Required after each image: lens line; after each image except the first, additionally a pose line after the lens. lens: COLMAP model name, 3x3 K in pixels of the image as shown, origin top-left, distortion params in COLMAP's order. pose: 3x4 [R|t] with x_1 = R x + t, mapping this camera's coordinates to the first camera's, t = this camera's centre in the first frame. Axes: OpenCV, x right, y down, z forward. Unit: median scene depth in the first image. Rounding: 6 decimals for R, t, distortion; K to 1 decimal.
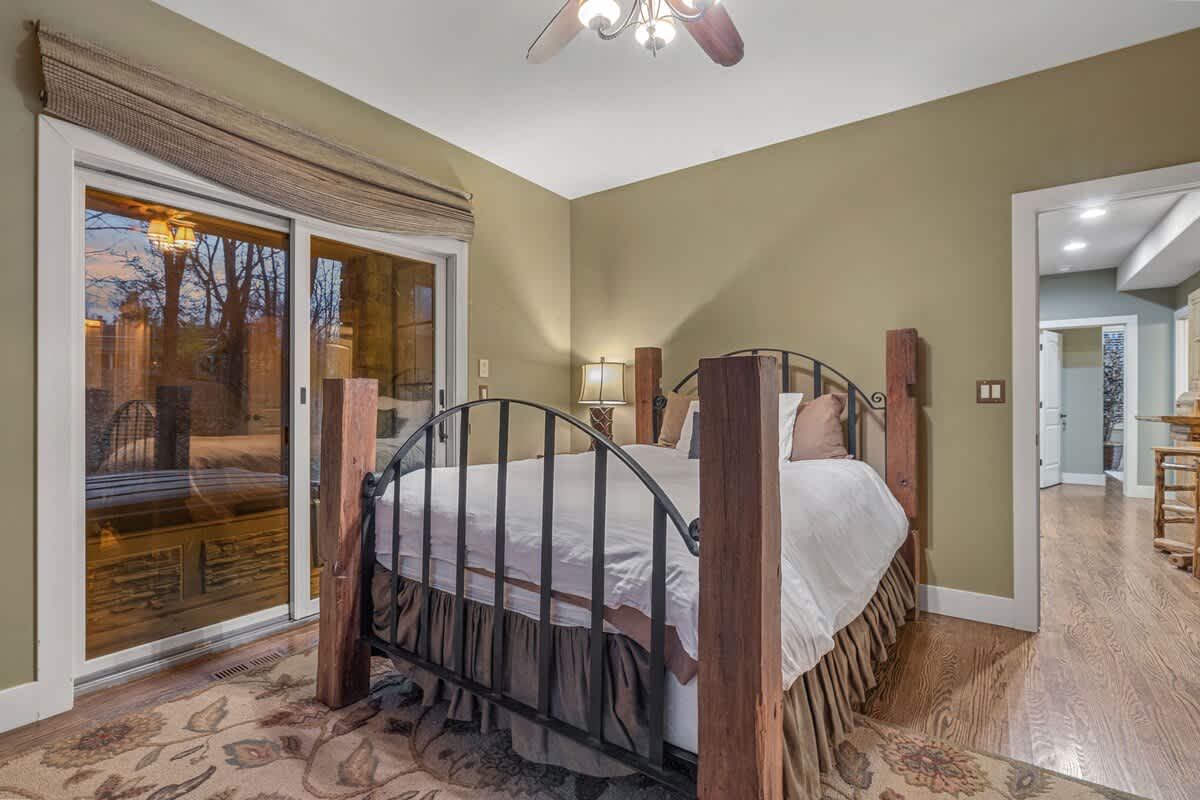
lens RADIAL K [[532.7, 0, 597.9], [0, 532.7, 399.8], [0, 0, 1]] dist [0.000380, 0.000747]
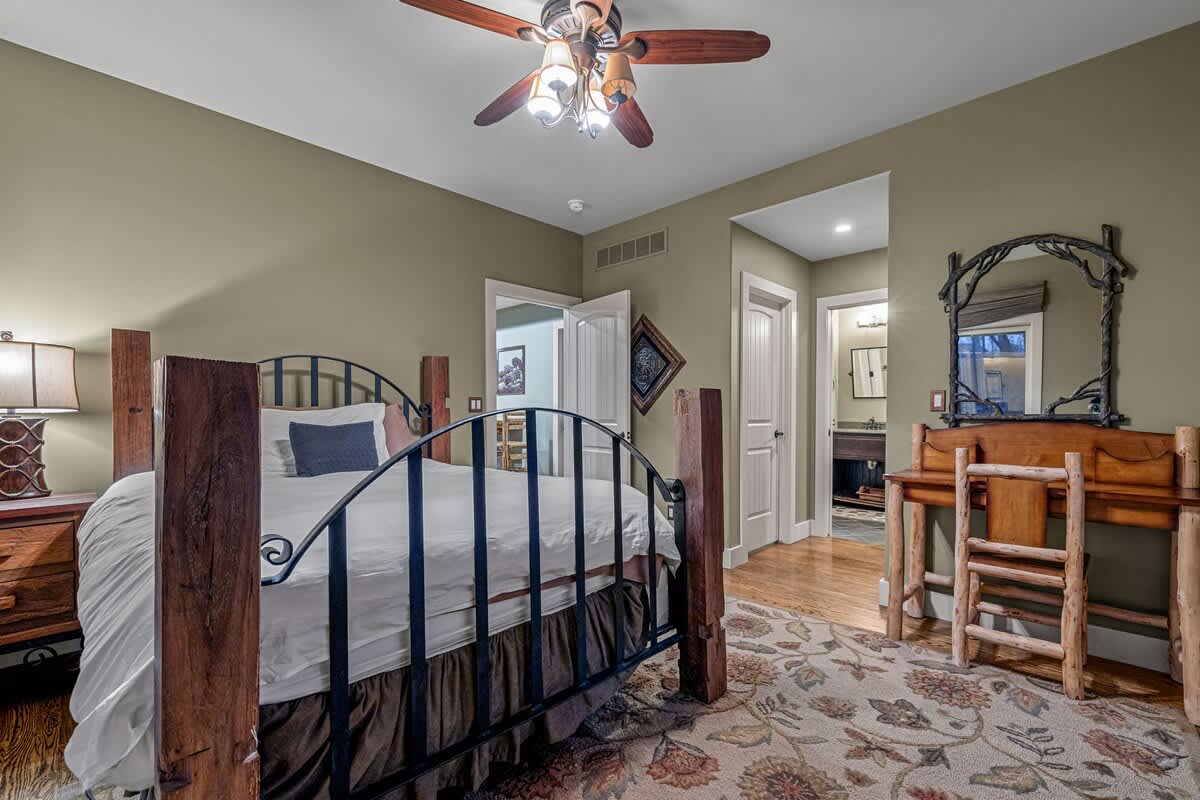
lens RADIAL K [[514.7, 0, 598.7], [0, 514.7, 422.0], [0, 0, 1]] dist [-0.000785, 0.000019]
pose [[0.165383, -0.017450, 0.986075, -1.078736], [-0.006300, 0.999804, 0.018749, 0.007438], [-0.986209, -0.009313, 0.165241, 0.716446]]
